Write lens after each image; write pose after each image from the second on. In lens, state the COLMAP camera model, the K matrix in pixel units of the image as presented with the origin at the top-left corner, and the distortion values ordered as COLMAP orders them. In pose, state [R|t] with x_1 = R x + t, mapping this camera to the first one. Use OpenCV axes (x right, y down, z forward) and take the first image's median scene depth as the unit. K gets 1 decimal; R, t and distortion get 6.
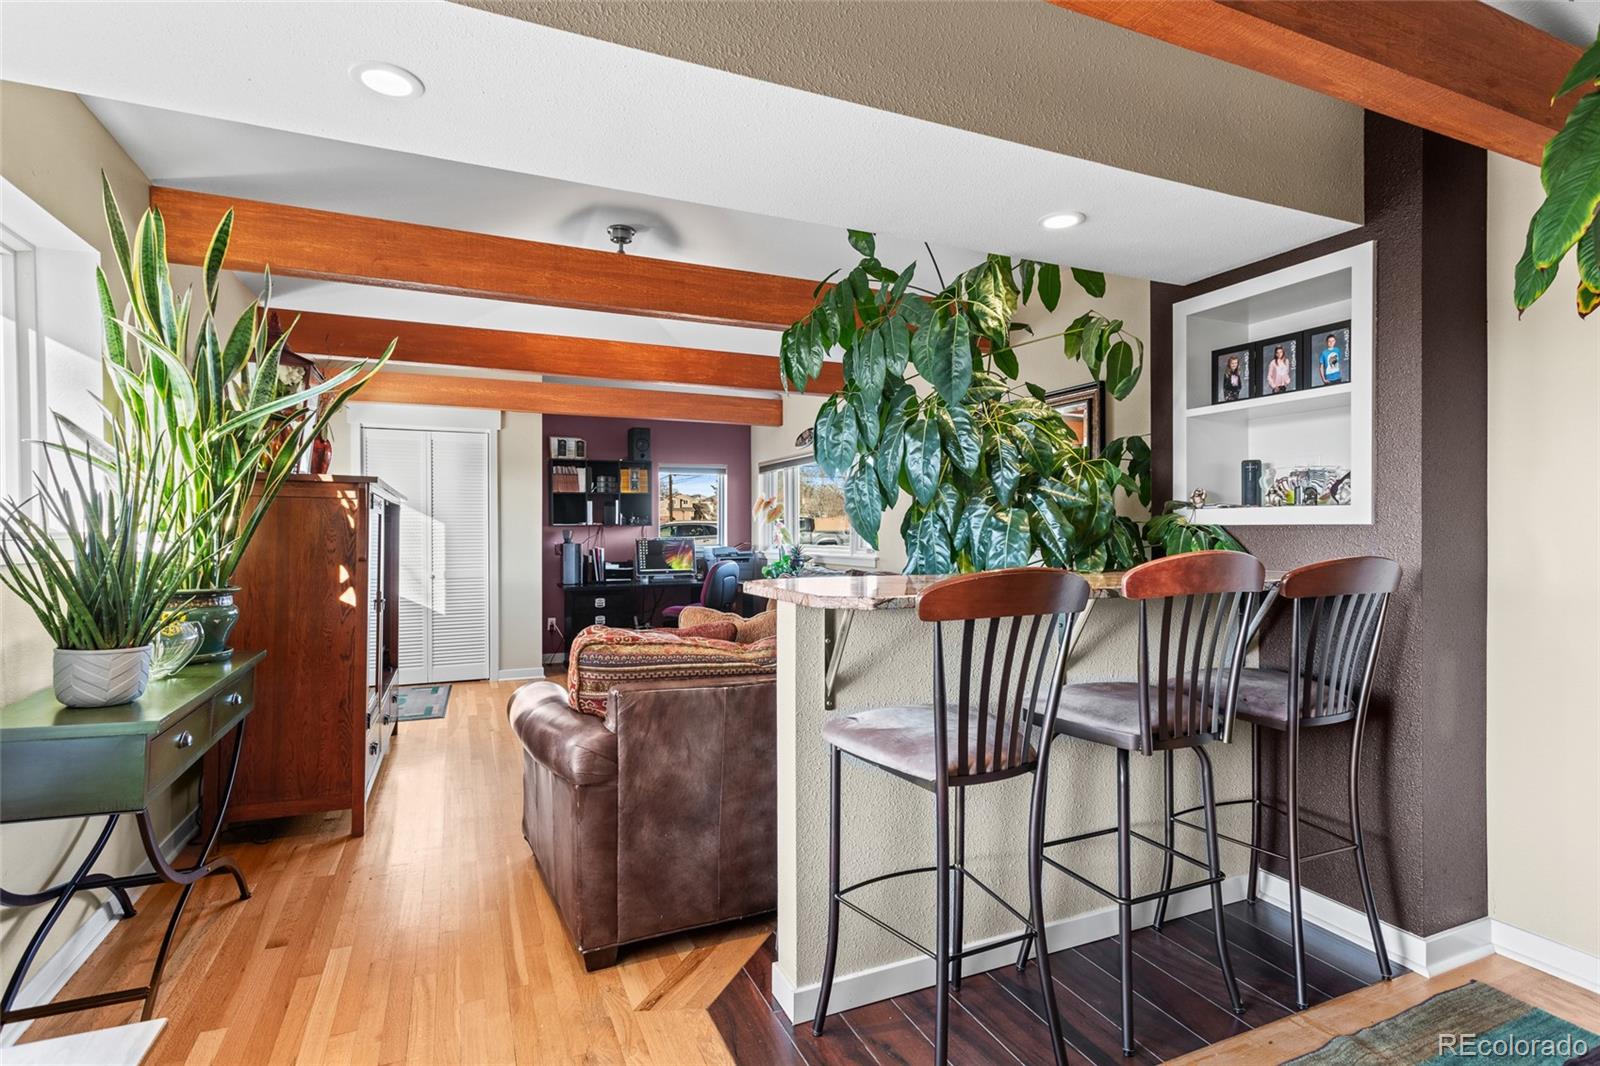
lens RADIAL K [[784.7, 0, 797.7], [0, 784.7, 531.2], [0, 0, 1]] dist [-0.001458, 0.001335]
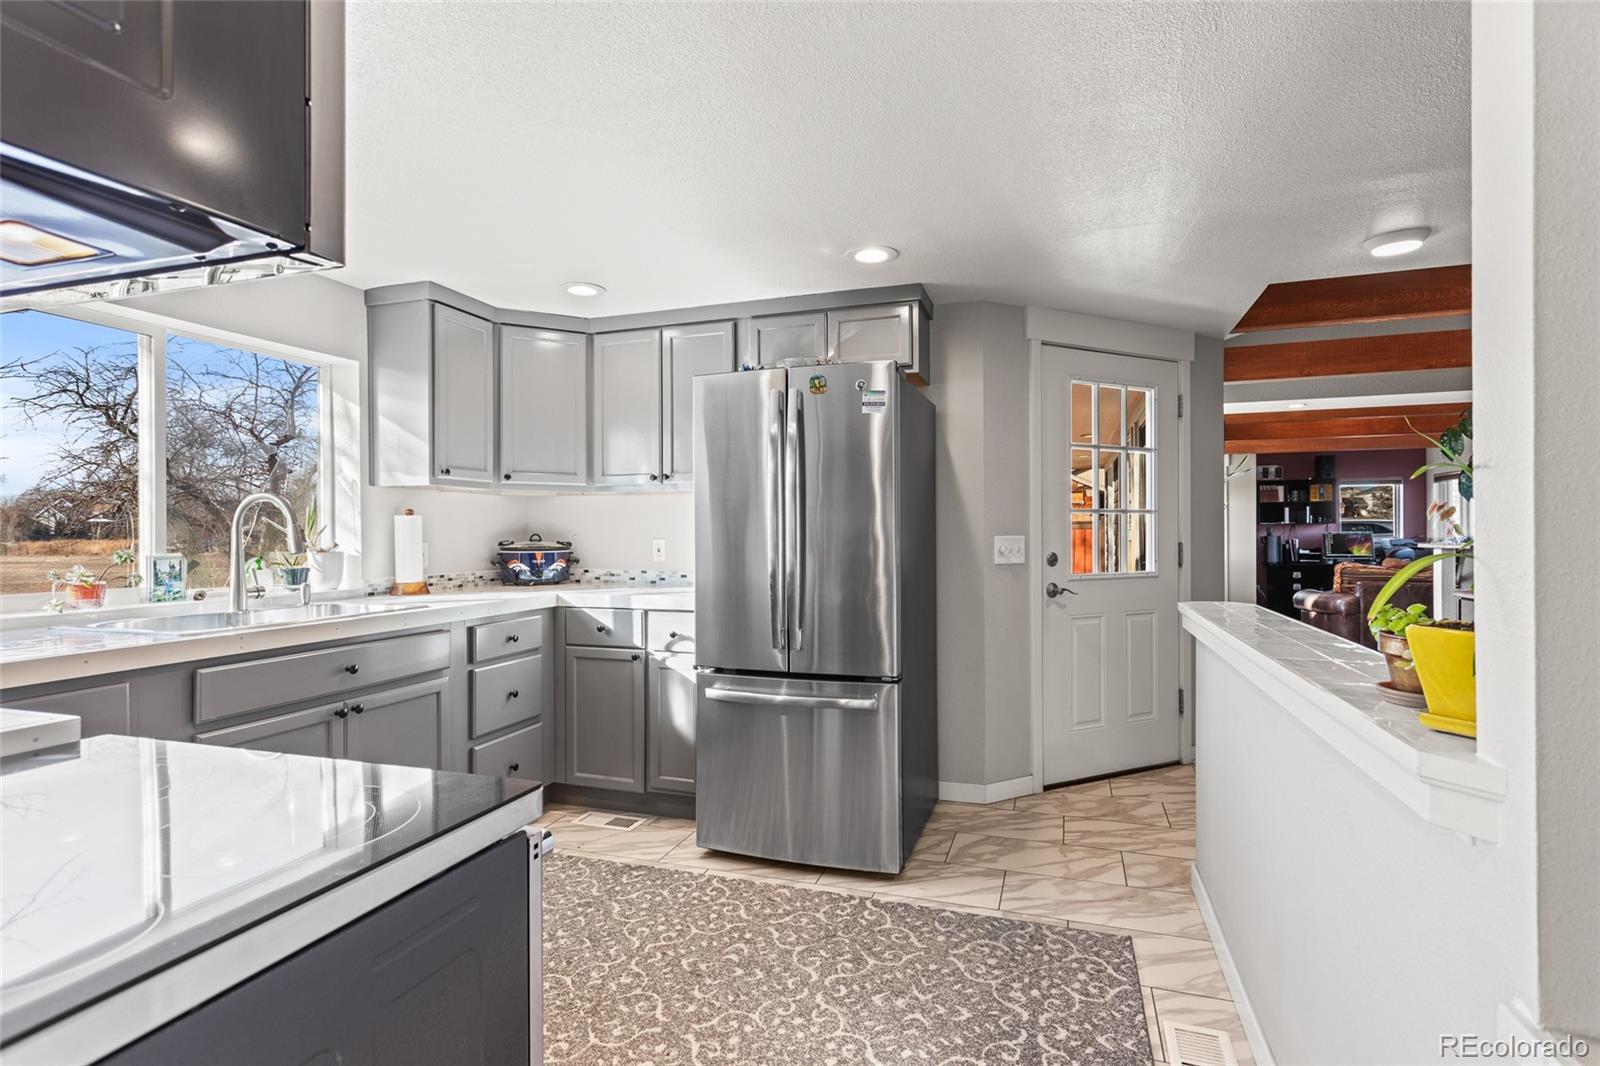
lens RADIAL K [[784.7, 0, 799.7], [0, 784.7, 529.7], [0, 0, 1]] dist [-0.001458, 0.001335]
pose [[0.738822, -0.003873, -0.673889, 0.134997], [0.002846, 0.999993, -0.002626, 0.012281], [0.673894, 0.000022, 0.738828, -1.805063]]
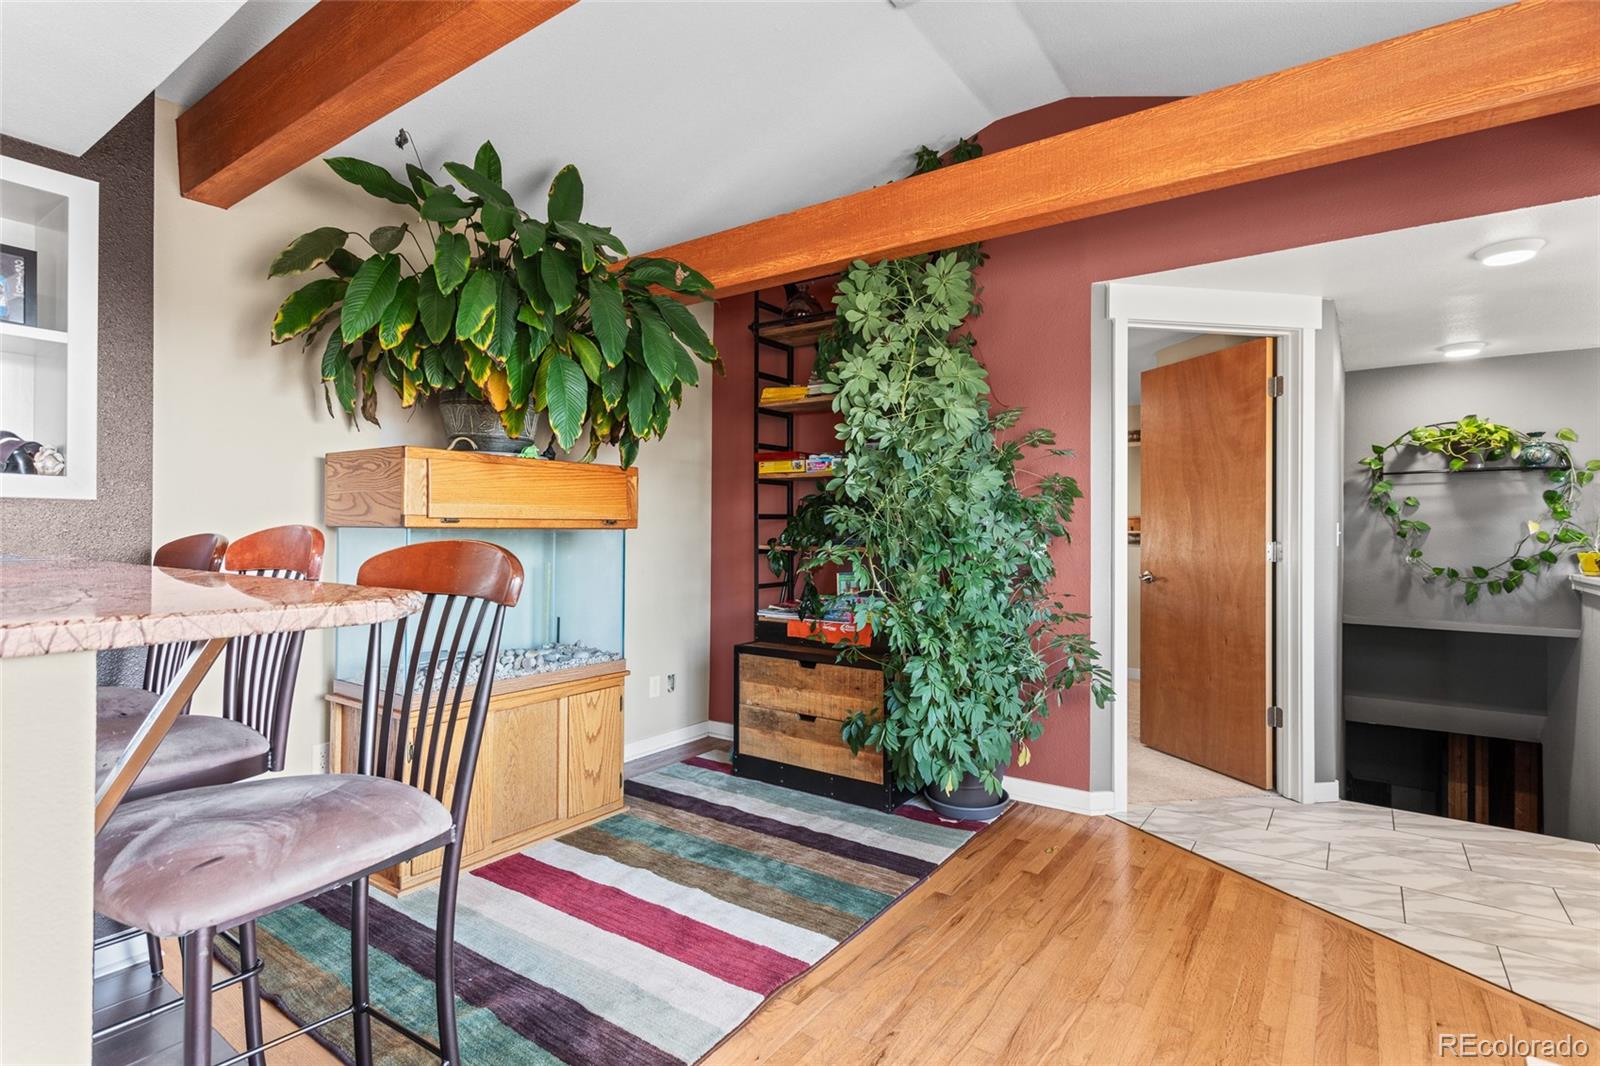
lens RADIAL K [[784.7, 0, 795.2], [0, 784.7, 530.4], [0, 0, 1]] dist [-0.001458, 0.001335]
pose [[-0.518450, 0.001913, 0.855106, -0.349410], [-0.006297, 0.999962, -0.006054, 0.021713], [-0.855084, -0.008524, -0.518419, 0.607077]]
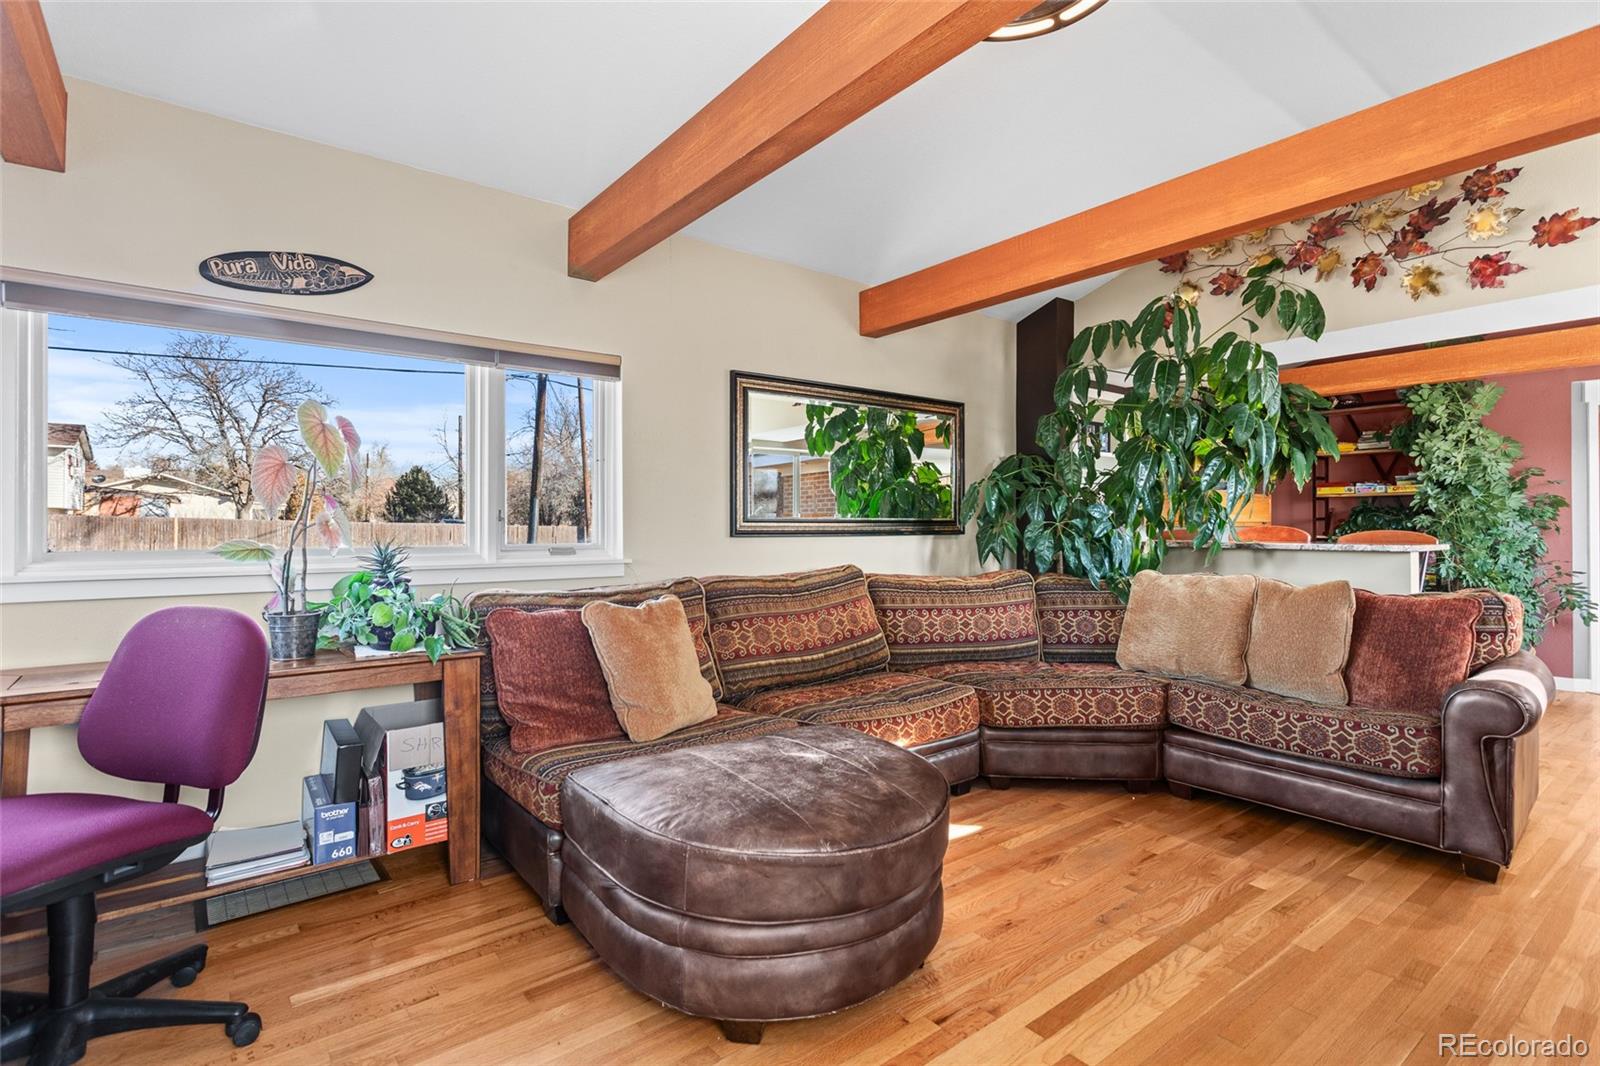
lens RADIAL K [[784.7, 0, 797.1], [0, 784.7, 526.2], [0, 0, 1]] dist [-0.001458, 0.001335]
pose [[-0.250547, 0.008540, 0.968067, -1.022151], [0.002160, 0.999964, -0.008263, 0.025657], [-0.968102, 0.000021, -0.250556, 2.041058]]
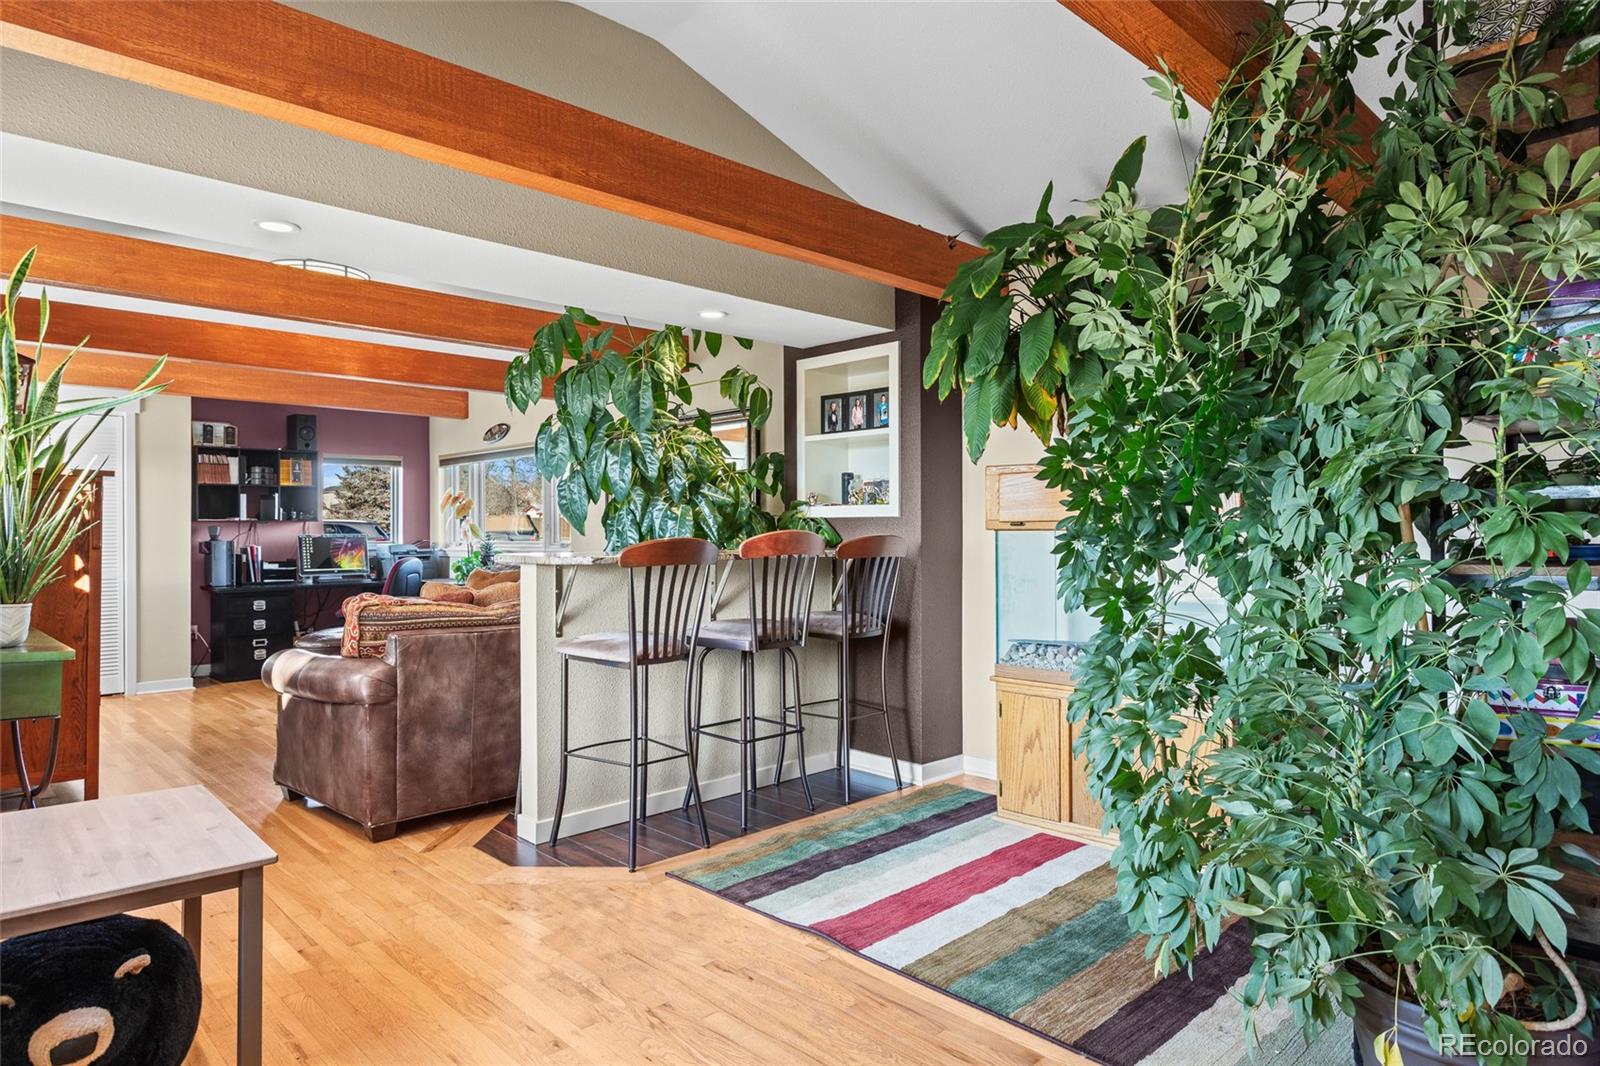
lens RADIAL K [[934.6, 0, 789.7], [0, 934.6, 529.9], [0, 0, 1]] dist [-0.001445, 0.003141]
pose [[0.939620, -0.000512, 0.342220, -0.106468], [0.001726, 0.999993, -0.003241, 0.018983], [-0.342216, 0.003636, 0.939614, -0.569377]]
